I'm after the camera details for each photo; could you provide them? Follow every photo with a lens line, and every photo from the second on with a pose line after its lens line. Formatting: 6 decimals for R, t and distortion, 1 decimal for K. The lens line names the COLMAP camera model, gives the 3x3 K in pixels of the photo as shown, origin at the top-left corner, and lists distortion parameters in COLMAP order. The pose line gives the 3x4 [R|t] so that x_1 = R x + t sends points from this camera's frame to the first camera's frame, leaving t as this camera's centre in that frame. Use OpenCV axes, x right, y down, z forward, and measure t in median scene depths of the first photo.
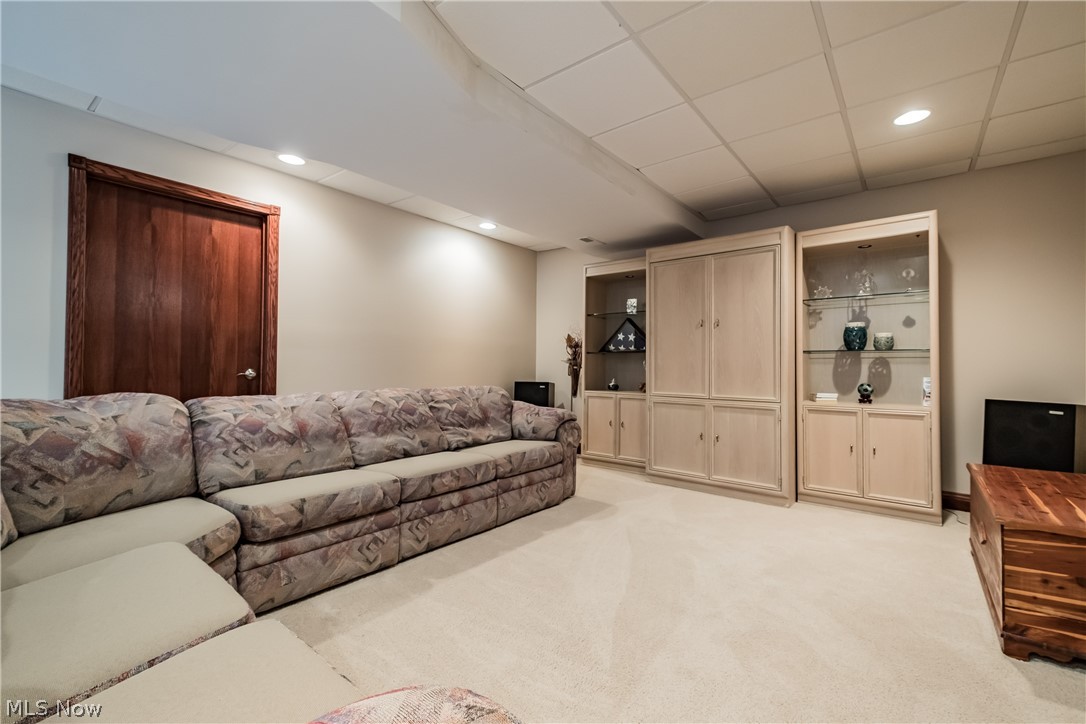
lens RADIAL K [[465.7, 0, 546.9], [0, 465.7, 356.7], [0, 0, 1]] dist [0.000399, 0.000055]
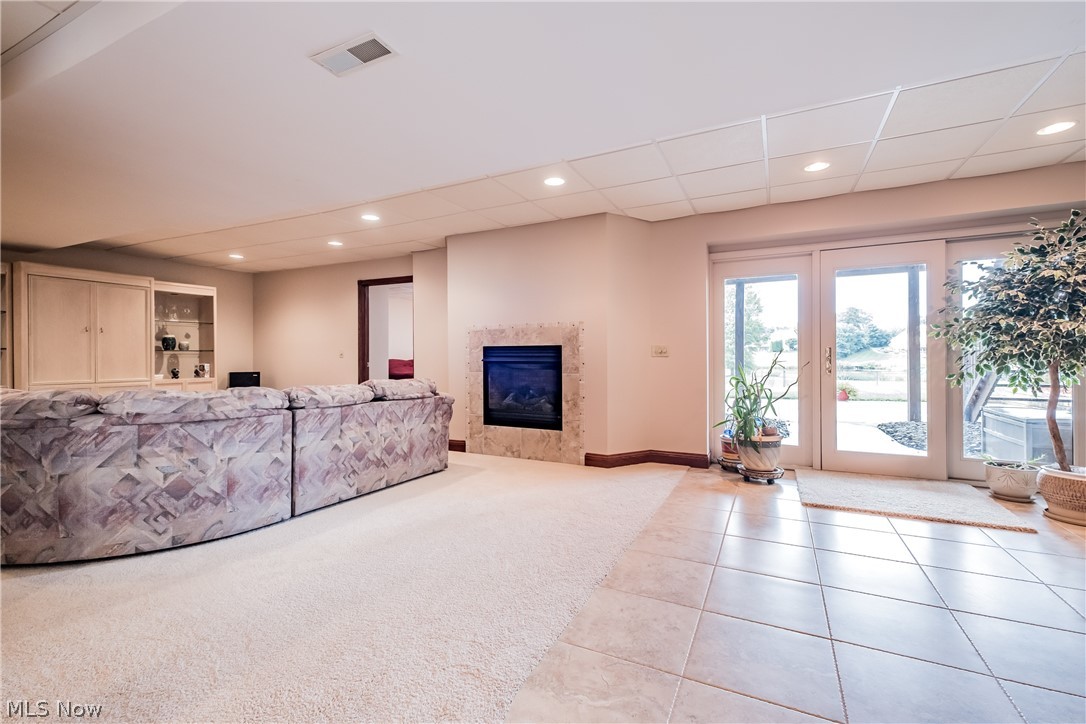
lens RADIAL K [[465.7, 0, 546.9], [0, 465.7, 356.7], [0, 0, 1]] dist [0.000399, 0.000055]
pose [[-0.209646, -0.005866, 0.977760, -1.433272], [-0.011264, 0.999930, 0.003584, -0.011637], [-0.977712, -0.010262, -0.209698, -0.056687]]
